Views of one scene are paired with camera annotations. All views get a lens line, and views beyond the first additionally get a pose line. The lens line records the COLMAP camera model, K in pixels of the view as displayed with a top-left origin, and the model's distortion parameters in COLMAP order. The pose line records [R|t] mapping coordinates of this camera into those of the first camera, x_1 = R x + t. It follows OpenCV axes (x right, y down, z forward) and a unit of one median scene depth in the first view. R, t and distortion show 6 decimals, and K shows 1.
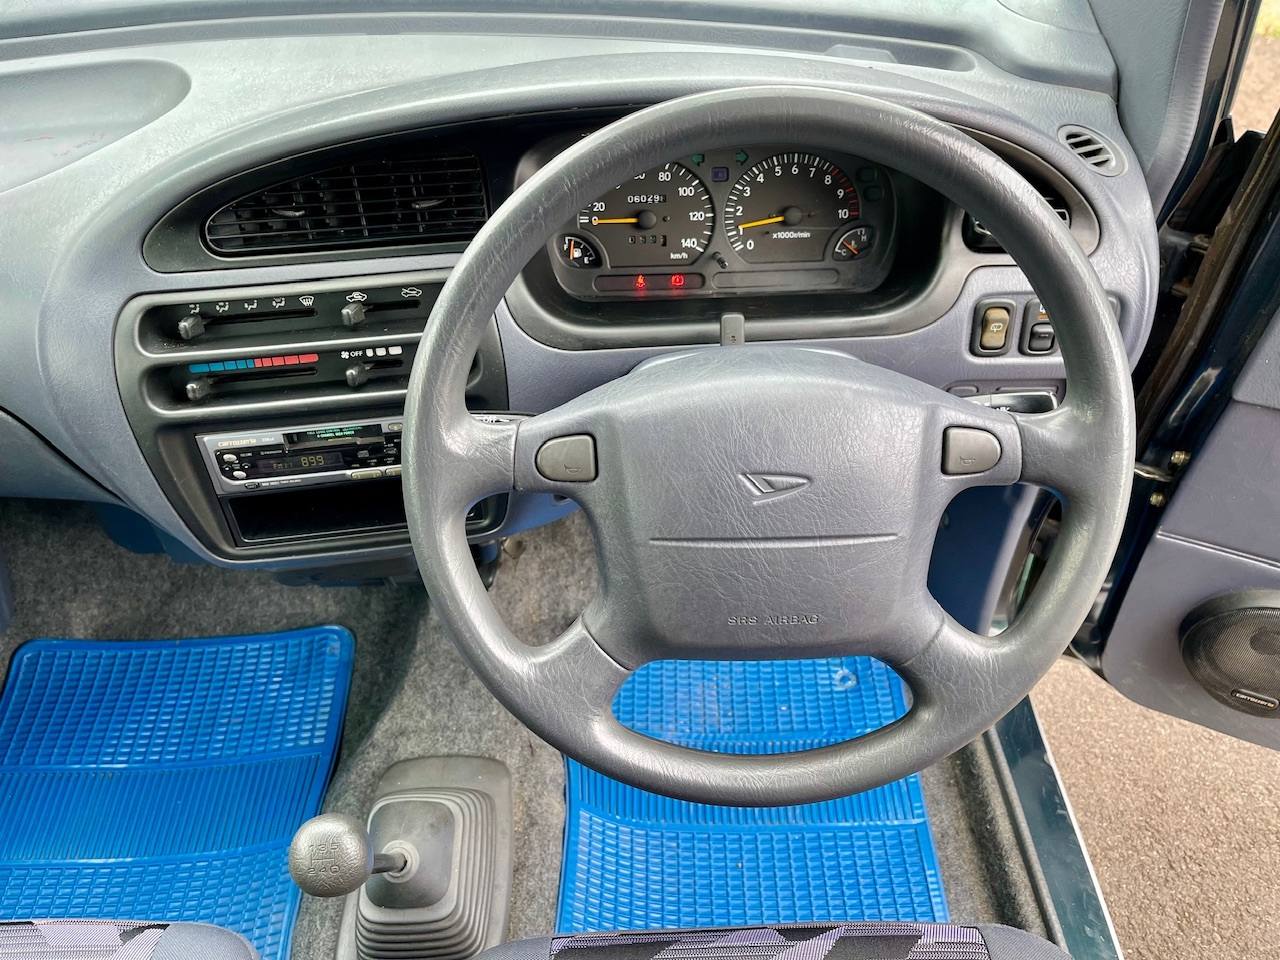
lens RADIAL K [[965.7, 0, 638.3], [0, 965.7, 489.6], [0, 0, 1]] dist [0.065850, -0.093044]
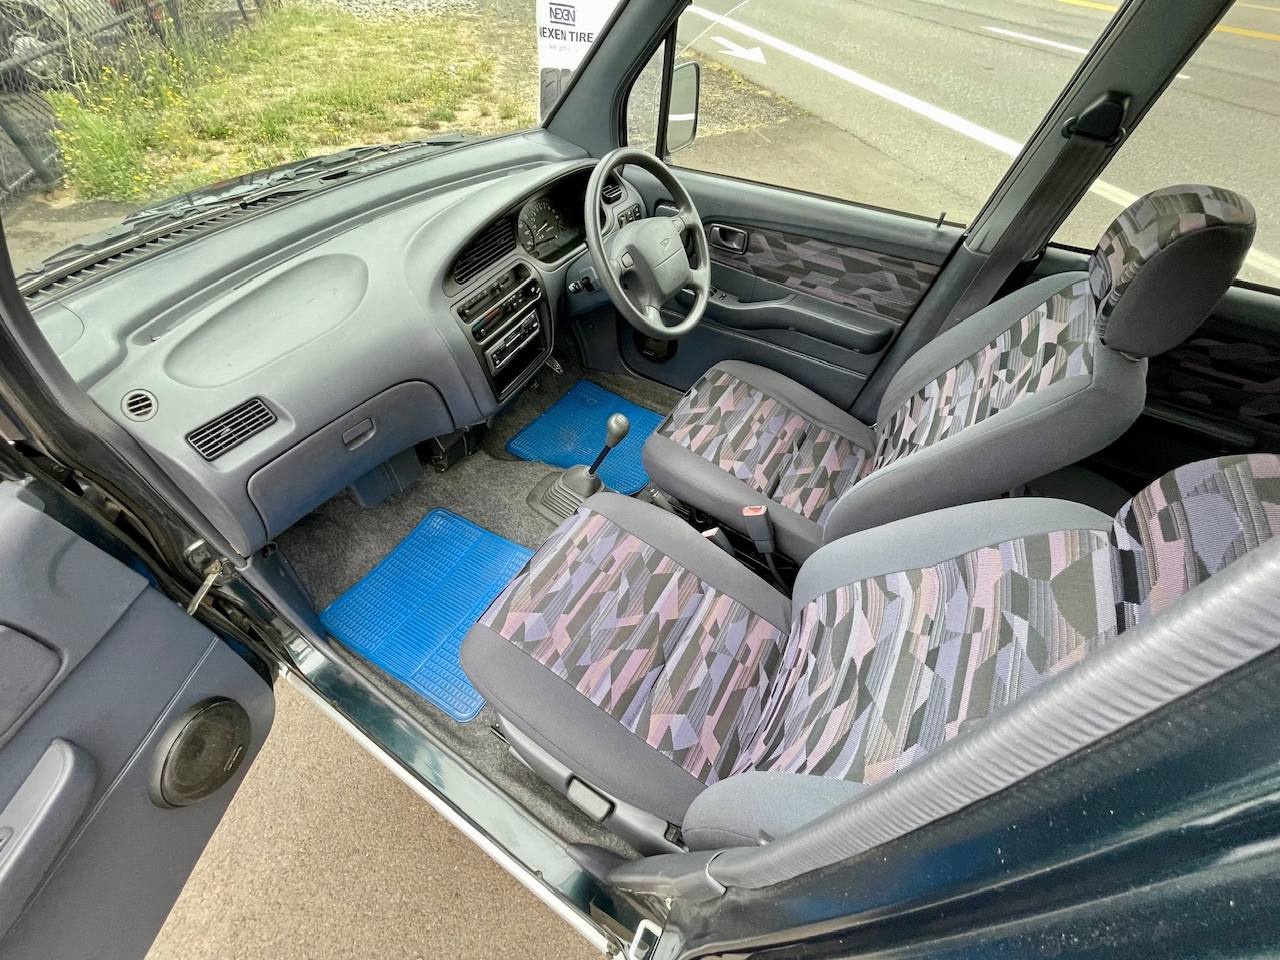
lens RADIAL K [[510.1, 0, 631.1], [0, 510.1, 486.4], [0, 0, 1]] dist [-0.009017, 0.000210]
pose [[0.546526, -0.614692, 0.568739, -1.142854], [0.580740, 0.767499, 0.271453, 0.076043], [-0.603366, 0.181933, 0.776434, -0.261086]]
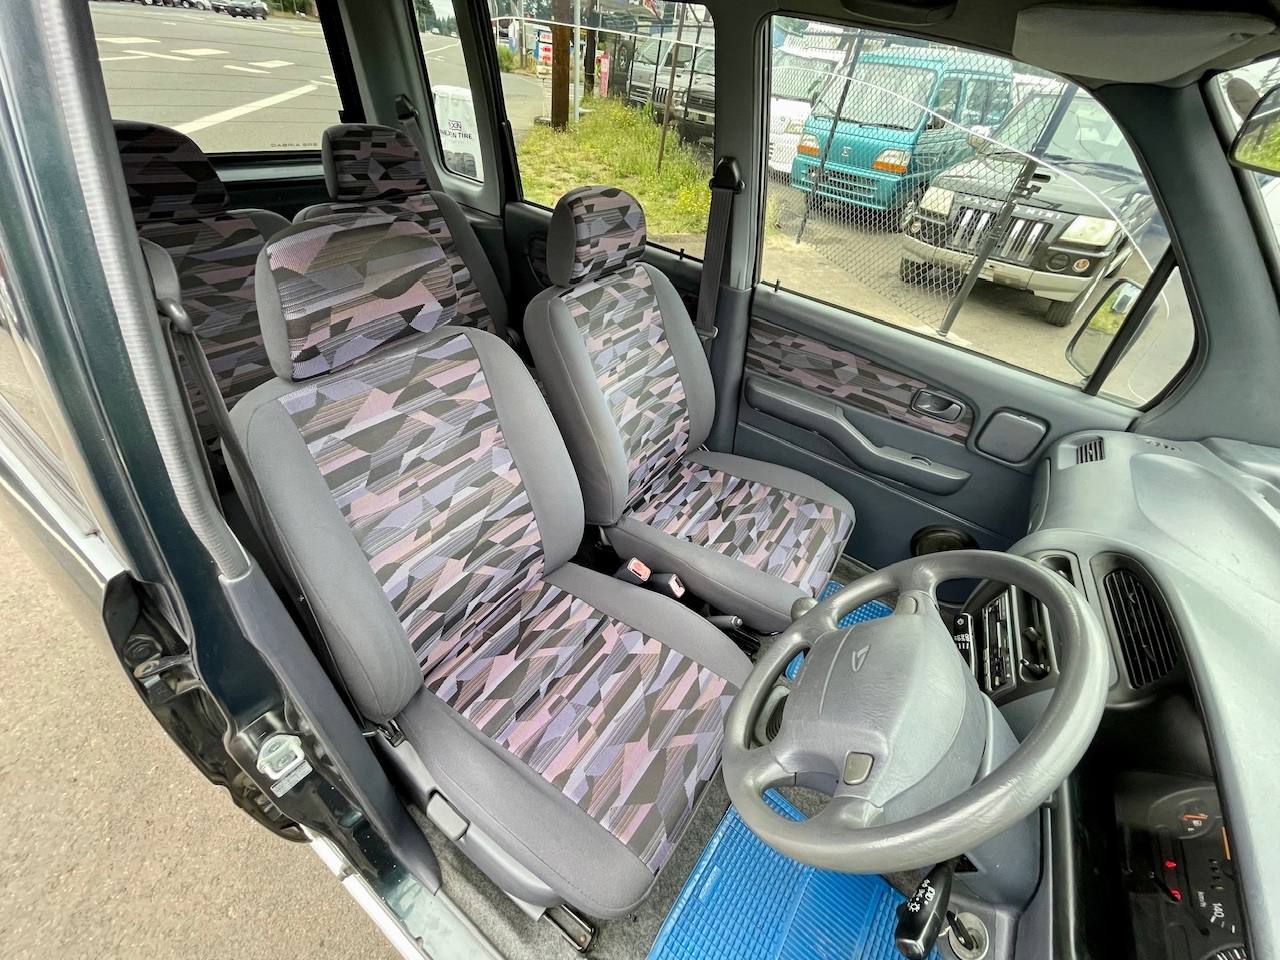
lens RADIAL K [[510.1, 0, 631.7], [0, 510.1, 482.2], [0, 0, 1]] dist [-0.009017, 0.000210]
pose [[-0.585398, 0.475534, -0.656641, 0.602922], [-0.649931, 0.208920, 0.730714, -0.349781], [0.484664, 0.854529, 0.186763, 0.156071]]
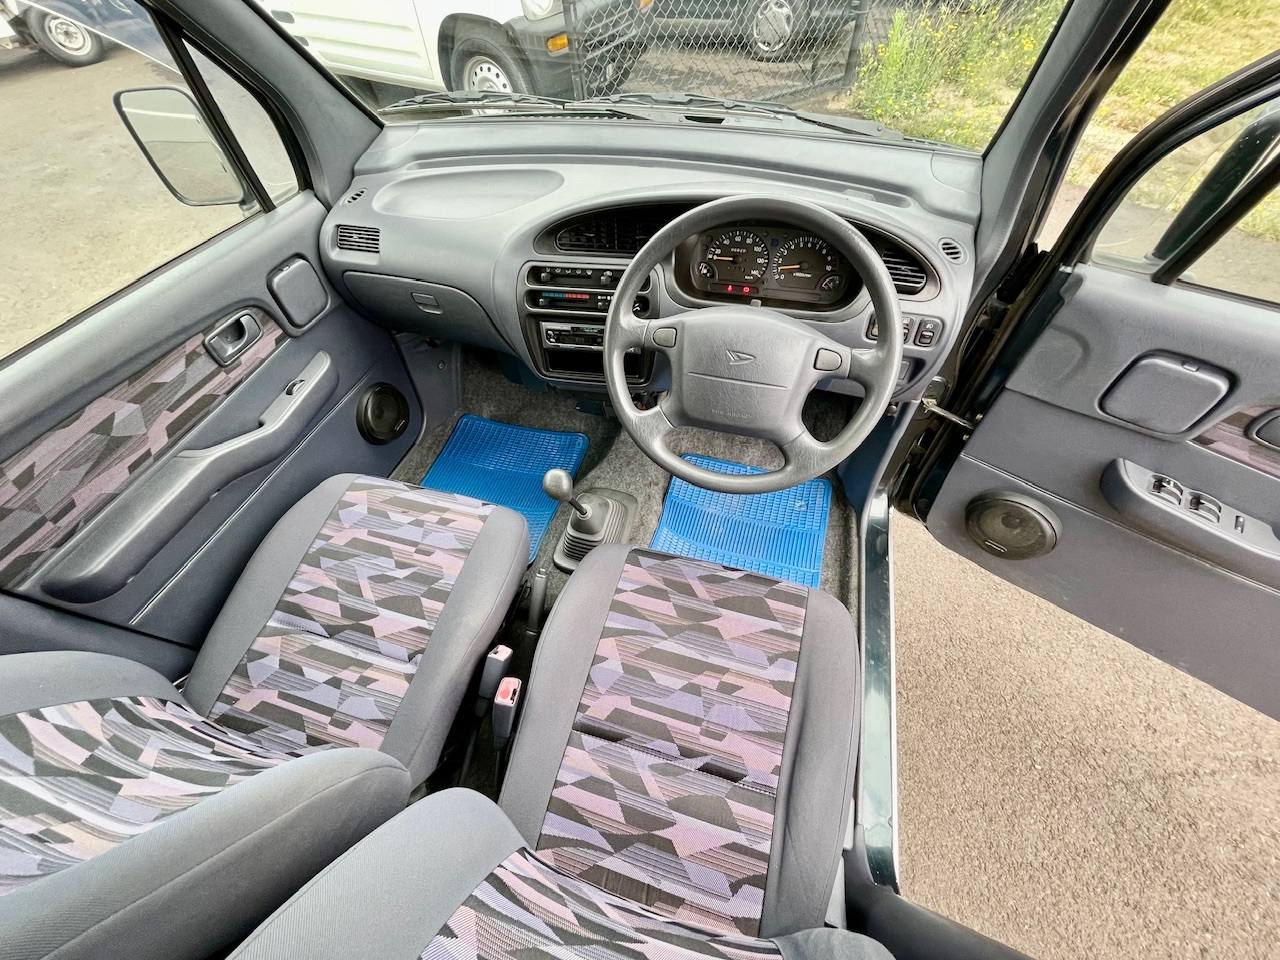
lens RADIAL K [[510.1, 0, 628.1], [0, 510.1, 481.5], [0, 0, 1]] dist [-0.009017, 0.000210]
pose [[0.948159, 0.221071, -0.228305, 0.152530], [-0.197539, 0.972733, 0.121525, 0.132191], [0.248945, -0.070126, 0.965975, -0.247972]]
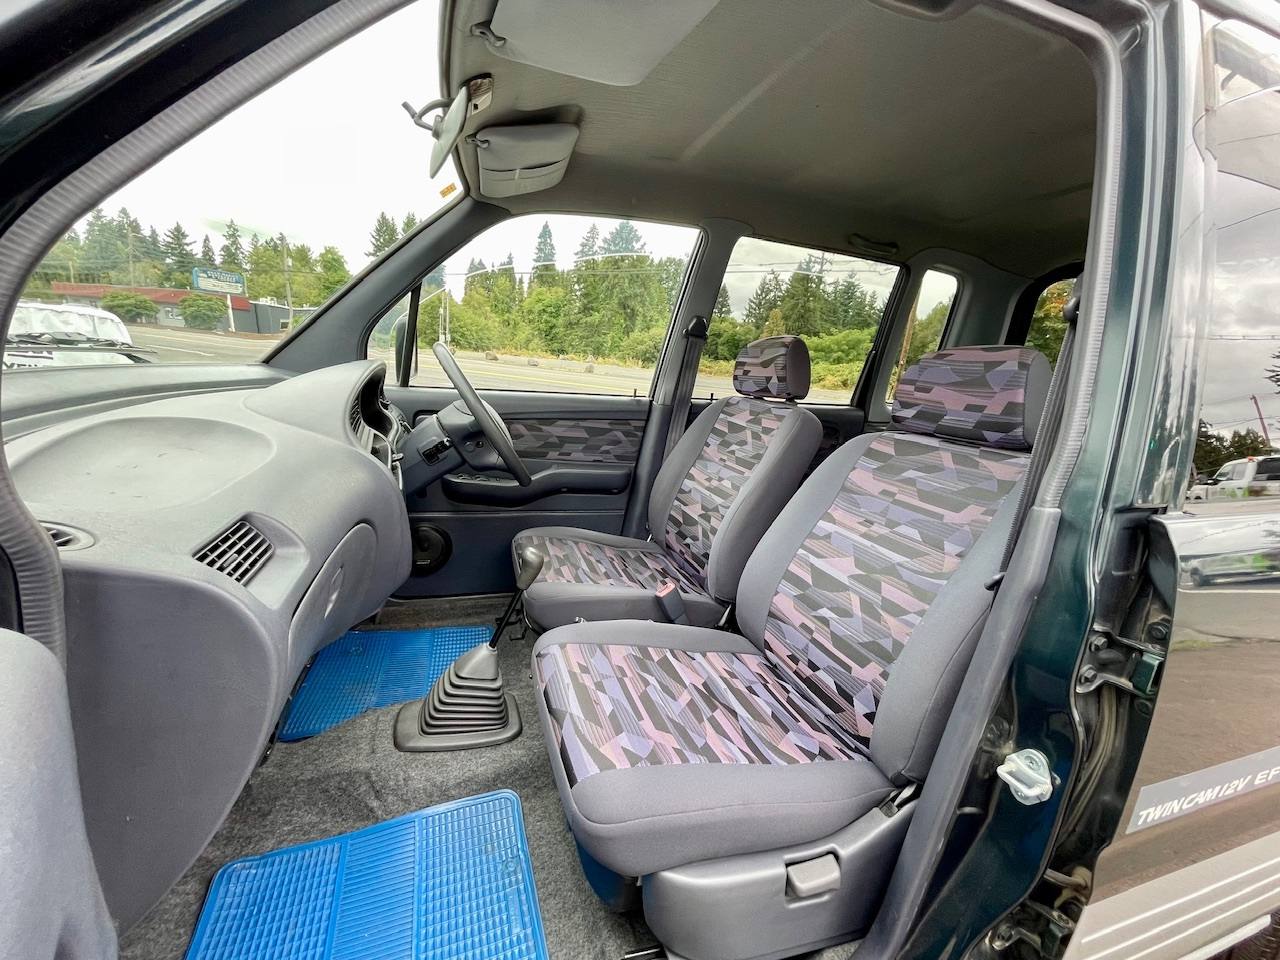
lens RADIAL K [[510.1, 0, 637.0], [0, 510.1, 487.0], [0, 0, 1]] dist [-0.009017, 0.000210]
pose [[-0.298181, -0.242210, 0.923267, -1.549614], [0.623876, 0.682606, 0.380563, -0.166156], [-0.722404, 0.689480, -0.052431, 0.555644]]
